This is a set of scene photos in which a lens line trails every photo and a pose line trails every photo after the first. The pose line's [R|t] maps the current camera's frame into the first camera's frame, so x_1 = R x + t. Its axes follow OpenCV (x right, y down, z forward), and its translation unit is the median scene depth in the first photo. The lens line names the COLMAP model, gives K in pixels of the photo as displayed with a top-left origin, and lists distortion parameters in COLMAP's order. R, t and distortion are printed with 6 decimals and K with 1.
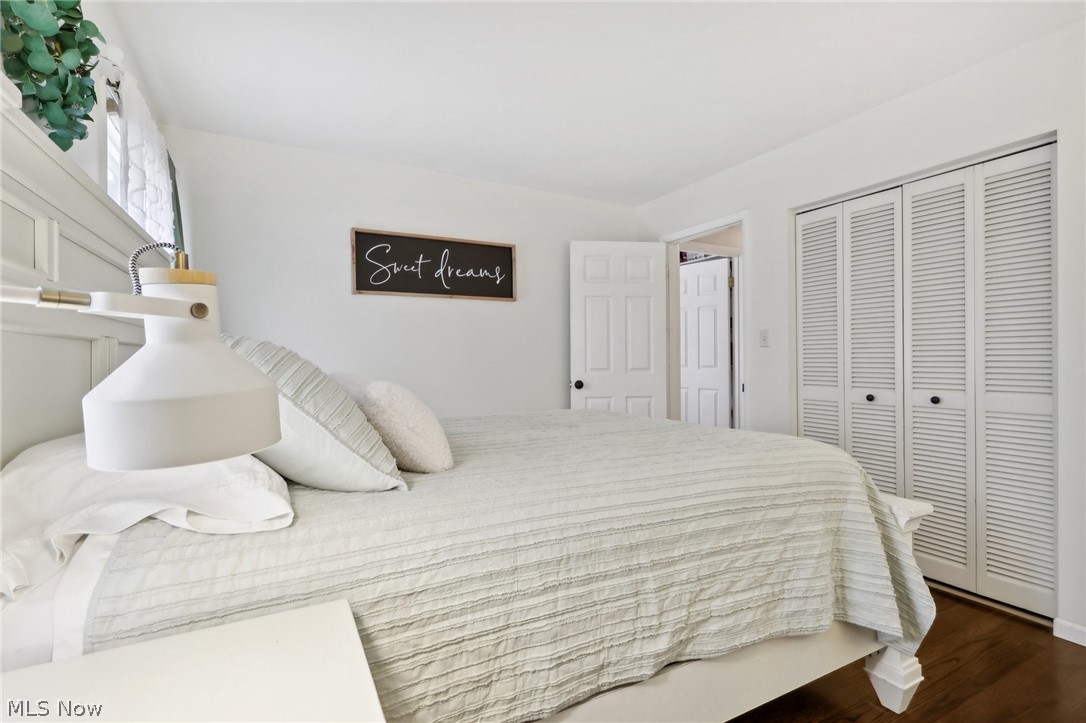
lens RADIAL K [[520.5, 0, 547.6], [0, 520.5, 356.9], [0, 0, 1]] dist [0.014794, 0.000486]
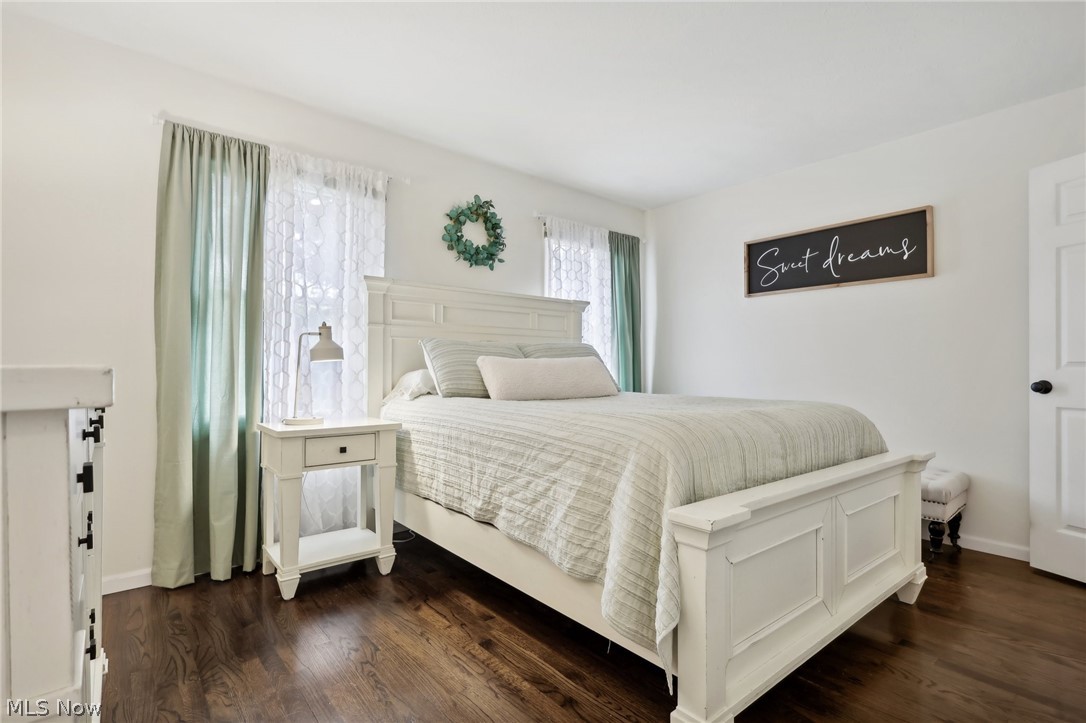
lens RADIAL K [[520.5, 0, 547.8], [0, 520.5, 362.4], [0, 0, 1]] dist [0.014794, 0.000486]
pose [[0.198999, -0.002276, -0.979997, 0.705555], [-0.003695, 0.999988, -0.003072, 0.032617], [0.979993, 0.004232, 0.198988, 0.320347]]
